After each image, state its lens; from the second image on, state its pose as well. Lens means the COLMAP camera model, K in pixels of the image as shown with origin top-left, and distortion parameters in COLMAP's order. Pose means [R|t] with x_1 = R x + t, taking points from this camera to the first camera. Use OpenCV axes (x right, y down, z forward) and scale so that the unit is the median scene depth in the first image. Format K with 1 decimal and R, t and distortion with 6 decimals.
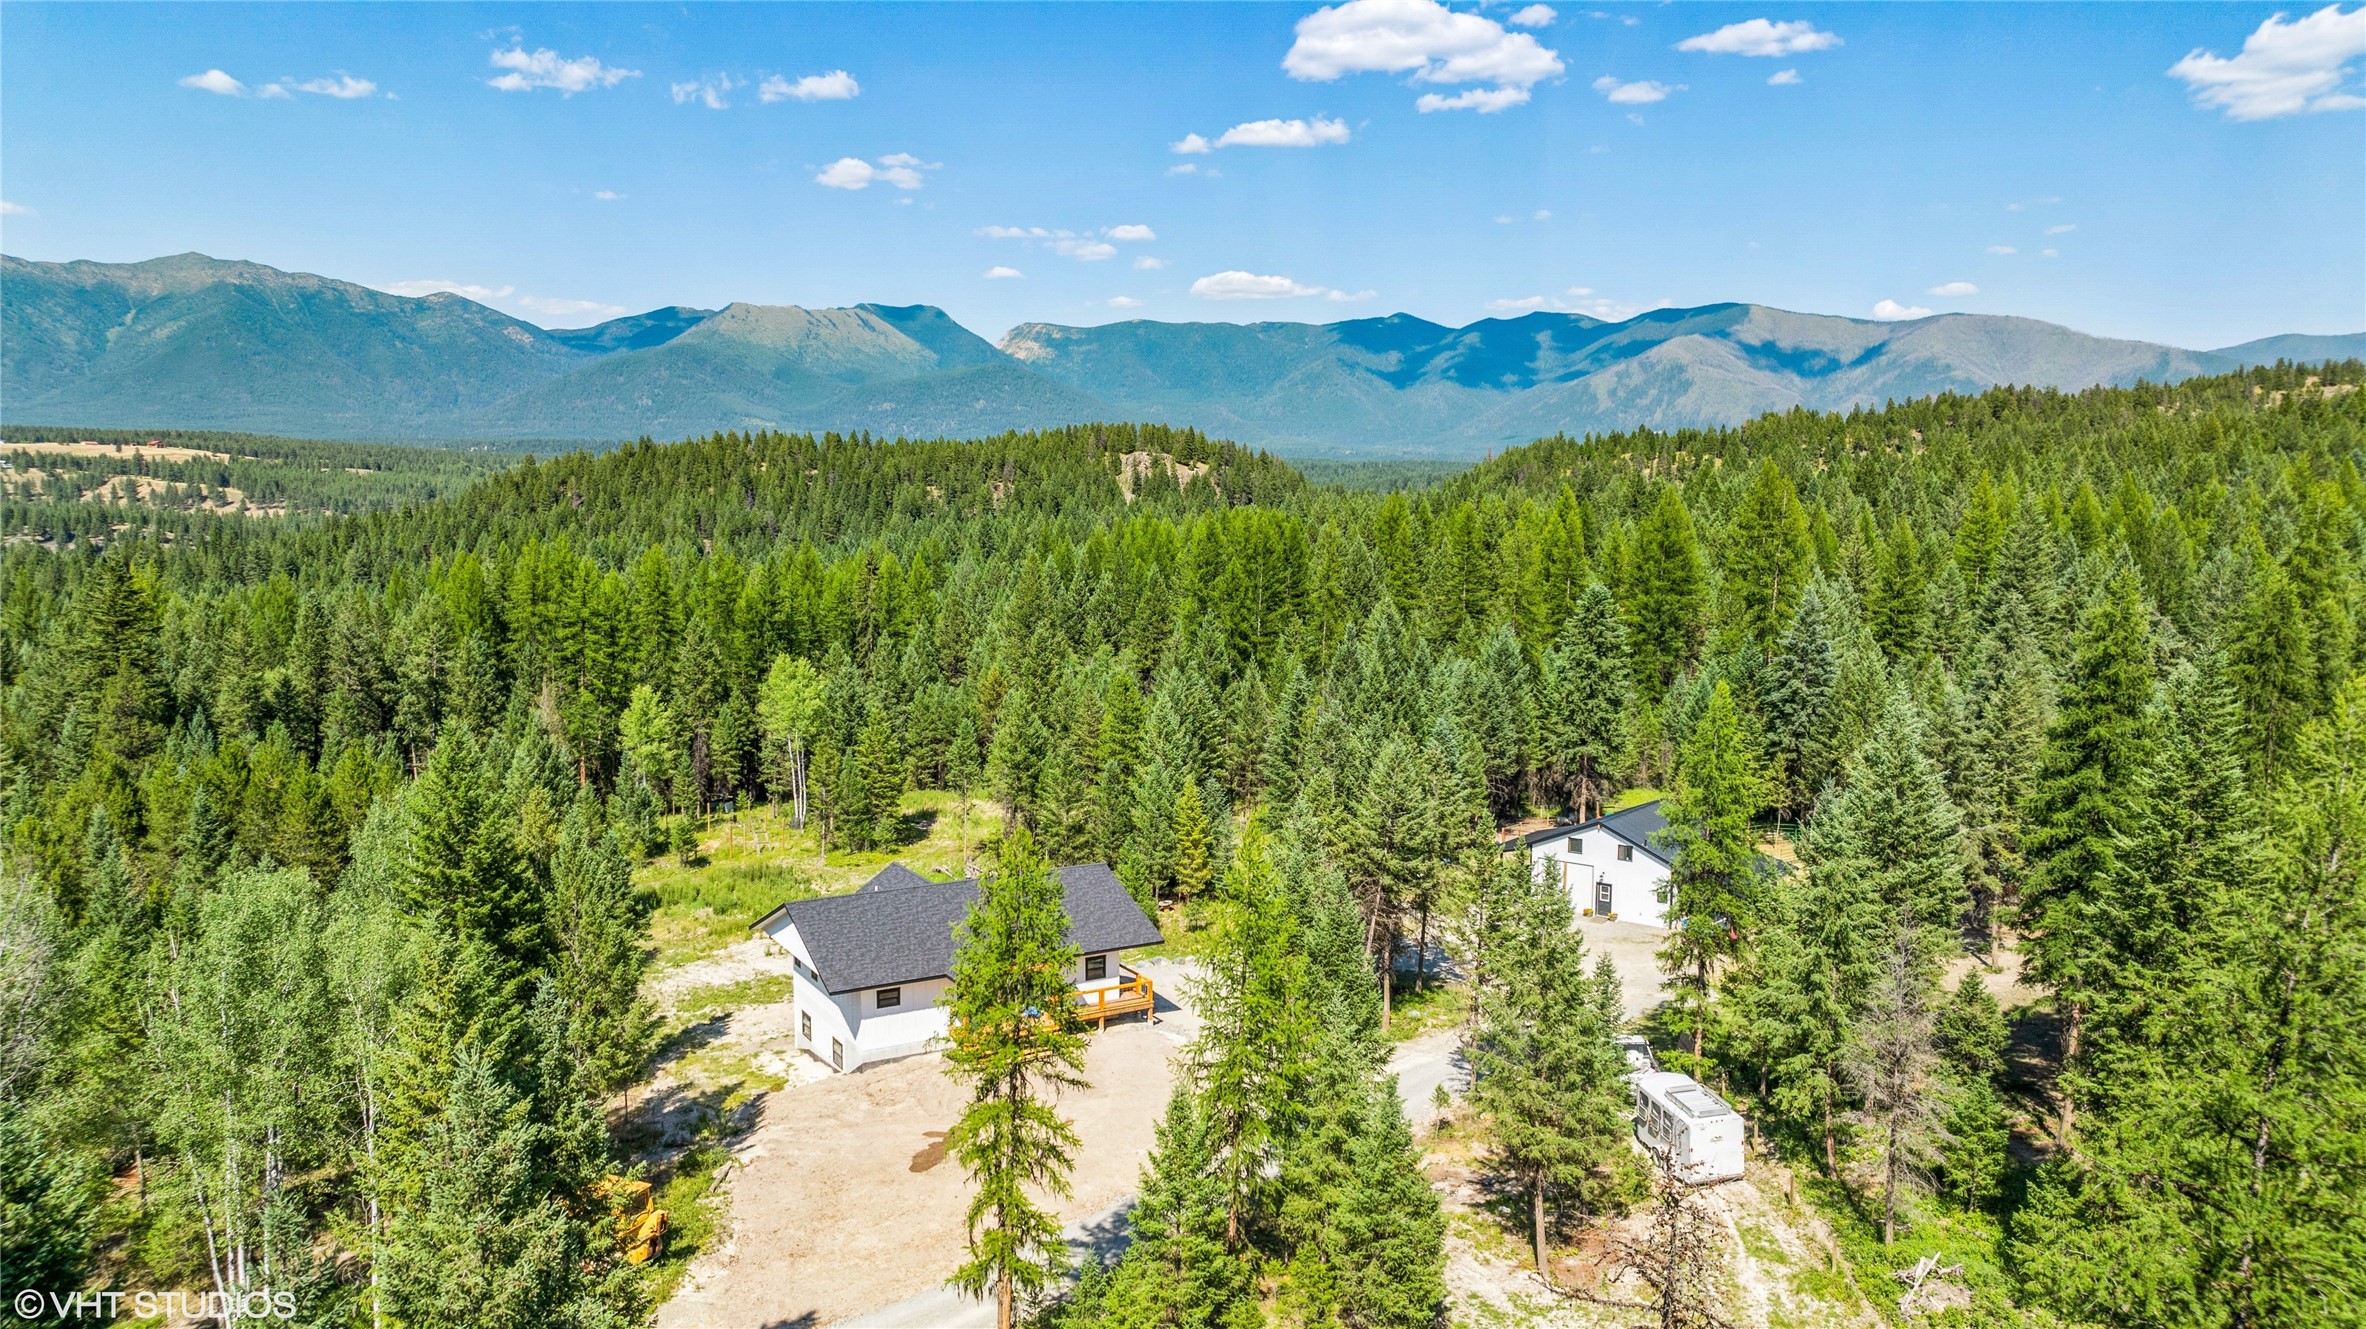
lens RADIAL K [[1660.2, 0, 1212.4], [0, 1660.2, 680.9], [0, 0, 1]] dist [-0.018222, 0.001776]
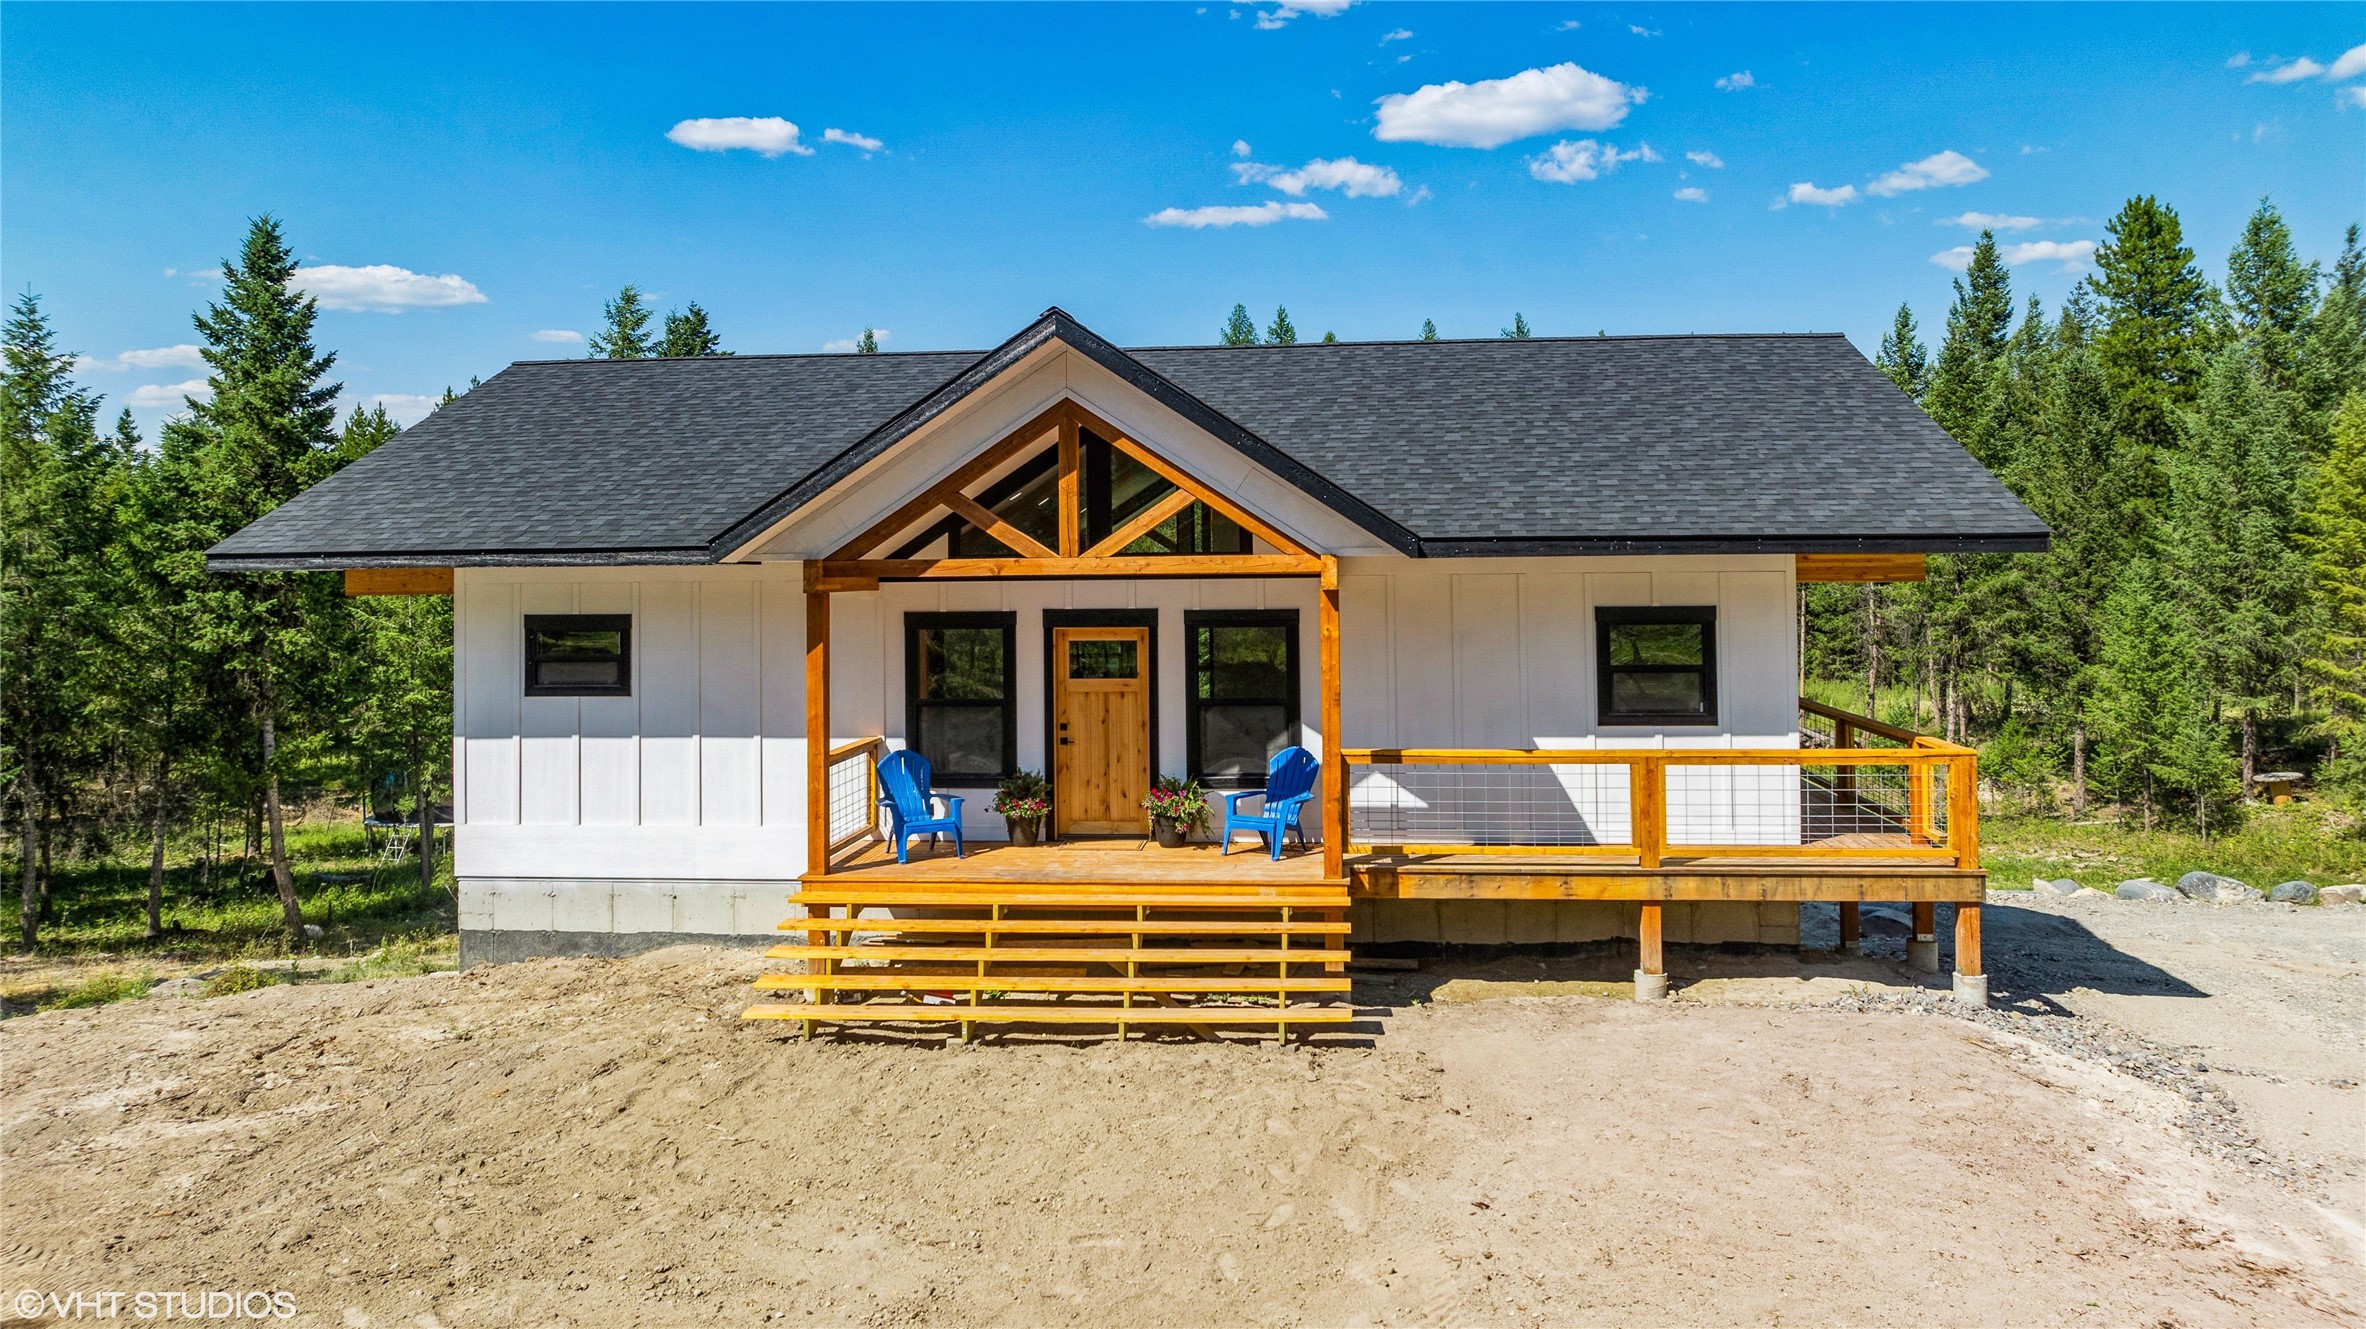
lens RADIAL K [[1699.1, 0, 1209.8], [0, 1699.1, 541.4], [0, 0, 1]] dist [-0.009793, 0.002396]
pose [[0.804098, -0.023000, -0.594052, 0.009946], [-0.052564, 0.992587, -0.109580, 0.165161], [0.592169, 0.119339, 0.796928, 0.725612]]
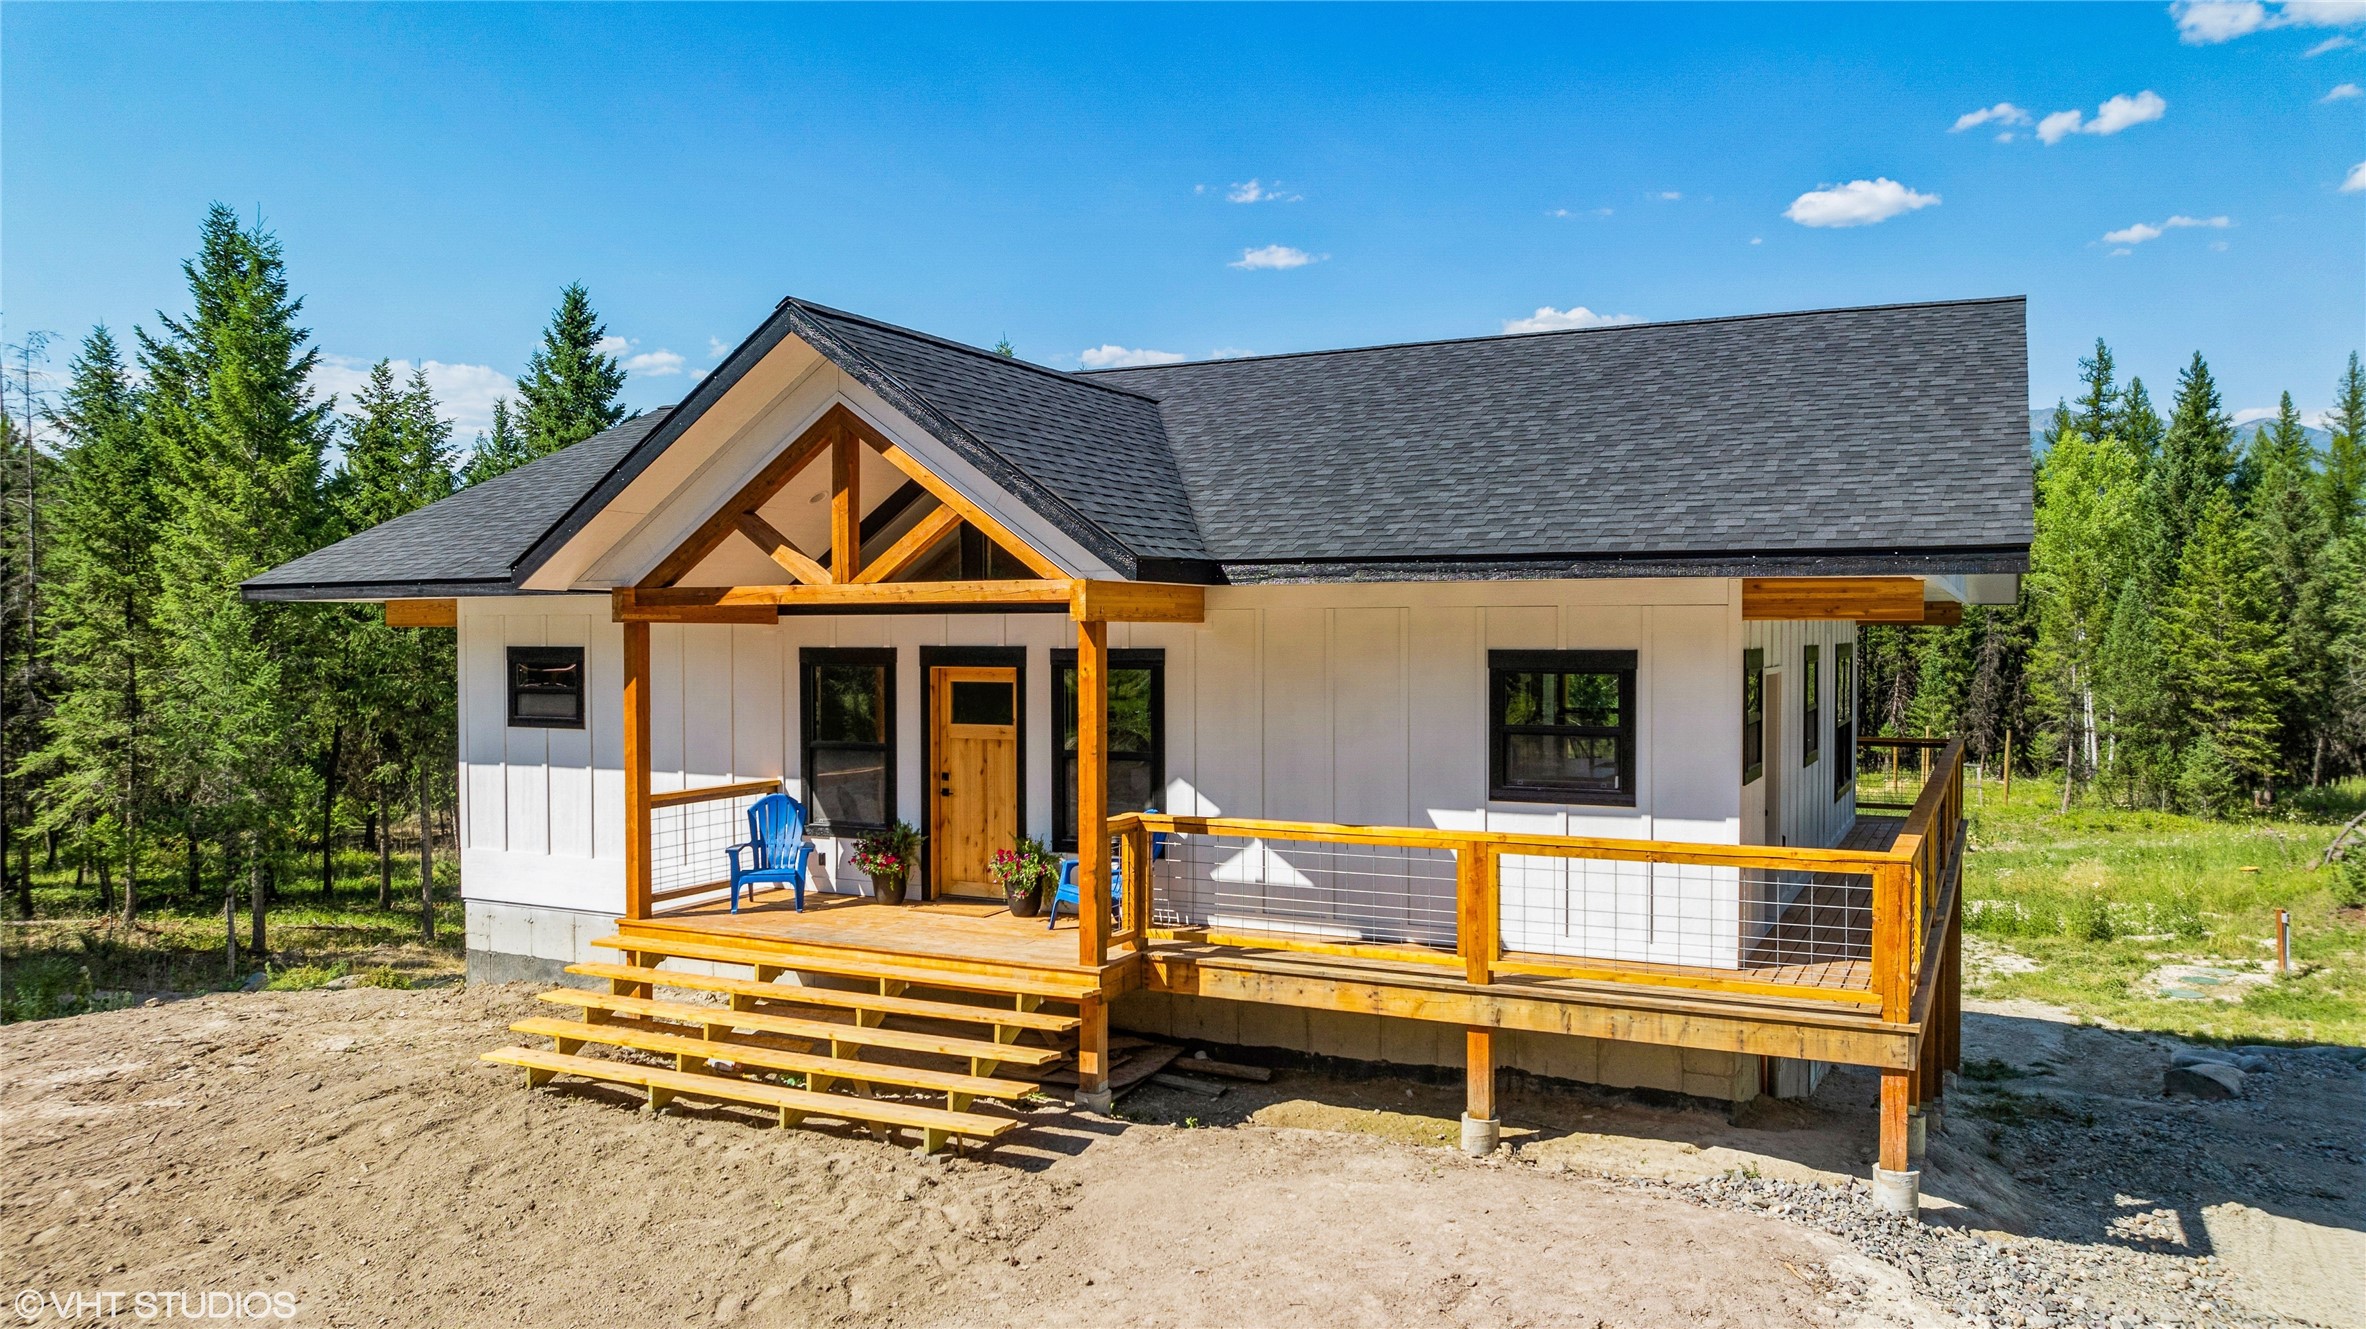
lens RADIAL K [[1766.7, 0, 1149.2], [0, 1766.7, 632.7], [0, 0, 1]] dist [-0.023347, 0.001744]
pose [[0.517484, 0.002835, -0.855688, 0.048350], [-0.080457, 0.995725, -0.045358, 0.157604], [0.851902, 0.092318, 0.515500, 0.794877]]
